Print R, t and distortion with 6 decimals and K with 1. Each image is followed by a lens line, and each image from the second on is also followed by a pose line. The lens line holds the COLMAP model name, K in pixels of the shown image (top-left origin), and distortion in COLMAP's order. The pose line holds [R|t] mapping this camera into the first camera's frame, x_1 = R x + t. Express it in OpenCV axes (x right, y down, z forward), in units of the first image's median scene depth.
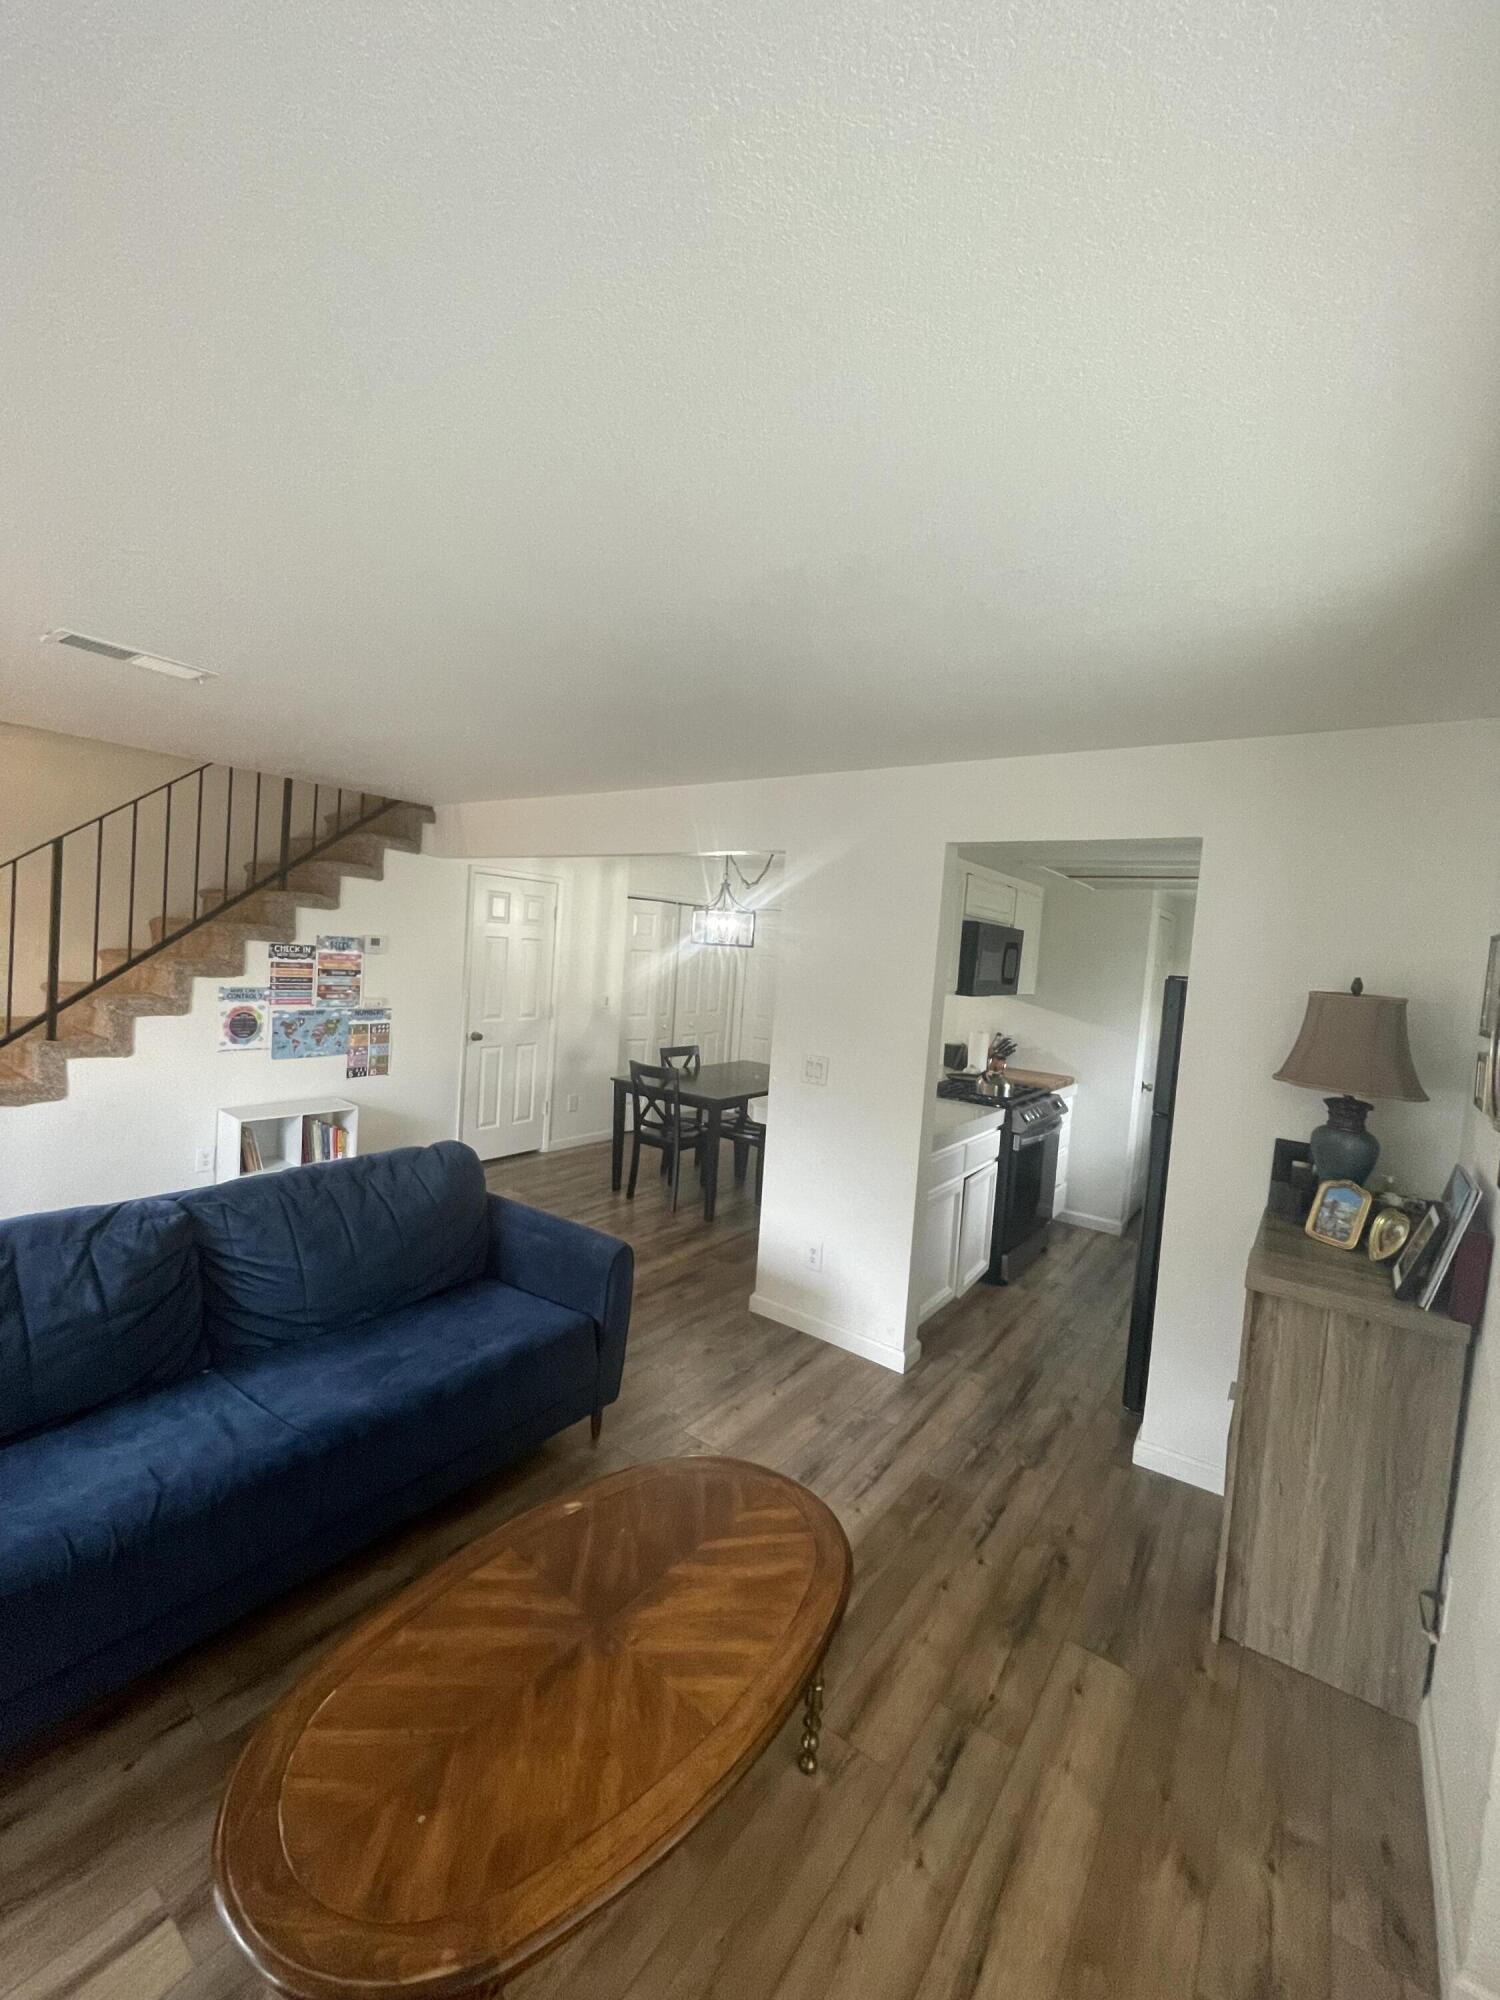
lens RADIAL K [[814.1, 0, 759.0], [0, 814.1, 995.4], [0, 0, 1]] dist [0.001376, -0.000475]
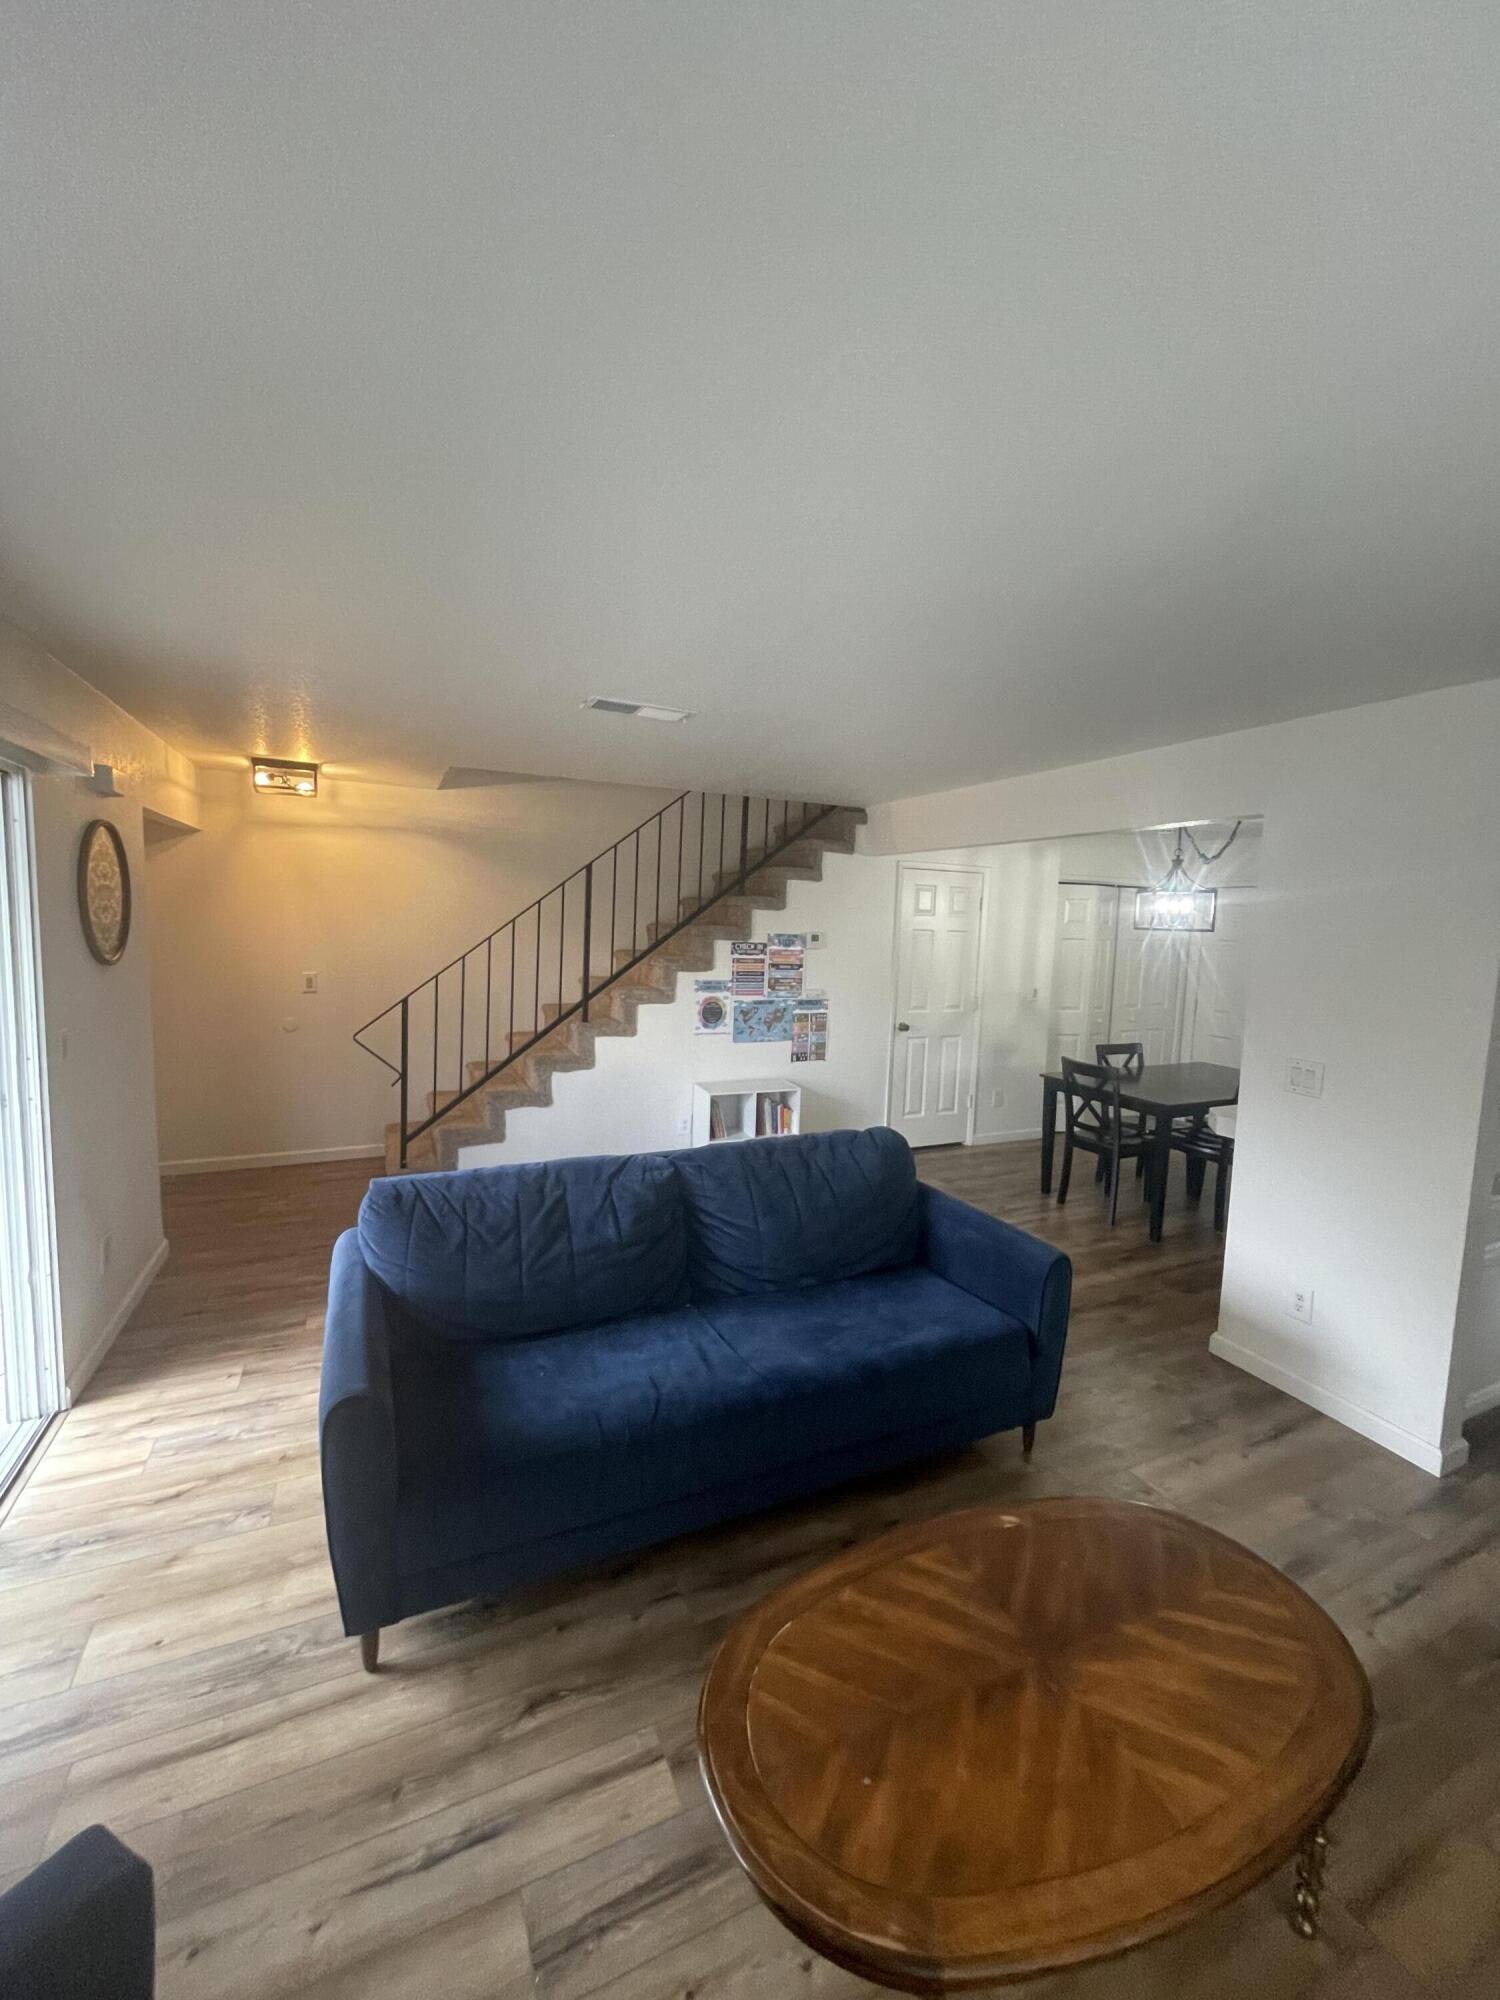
lens RADIAL K [[814.1, 0, 756.4], [0, 814.1, 991.8], [0, 0, 1]] dist [0.001376, -0.000475]
pose [[0.875183, 0.003004, -0.483782, -0.015013], [-0.000469, 0.999986, 0.005361, 0.000603], [0.483791, -0.004465, 0.875172, 0.011251]]
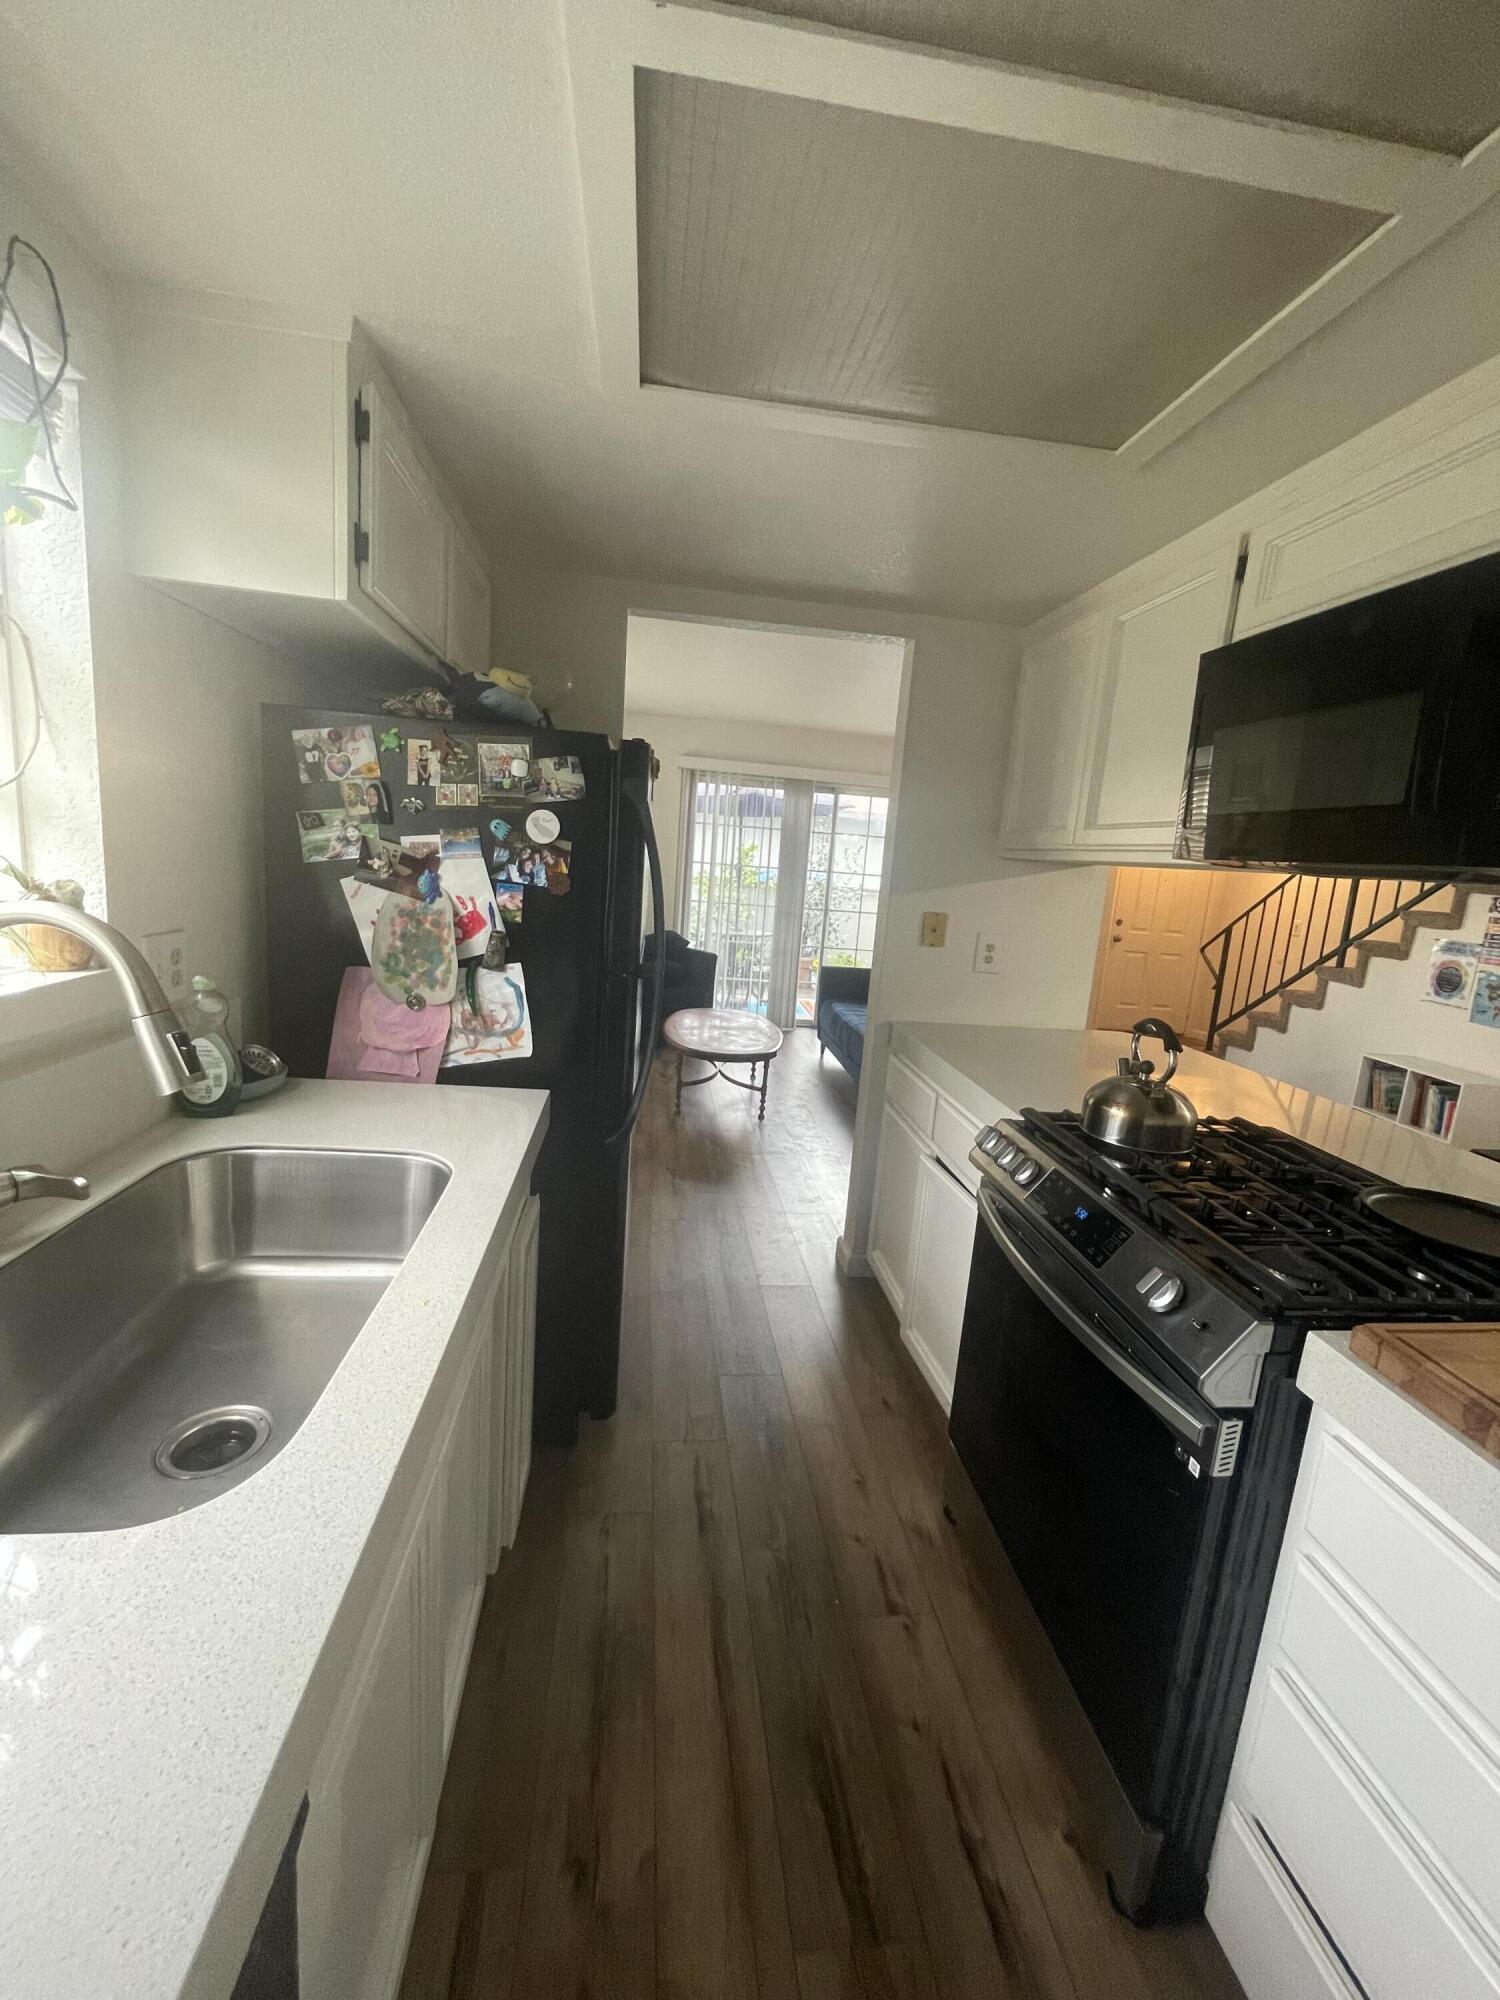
lens RADIAL K [[814.1, 0, 746.0], [0, 814.1, 1004.5], [0, 0, 1]] dist [0.001376, -0.000475]
pose [[-0.735820, -0.001783, -0.677175, 0.706263], [-0.162118, 0.971381, 0.173599, 0.034611], [0.657486, 0.237520, -0.715050, 1.225835]]
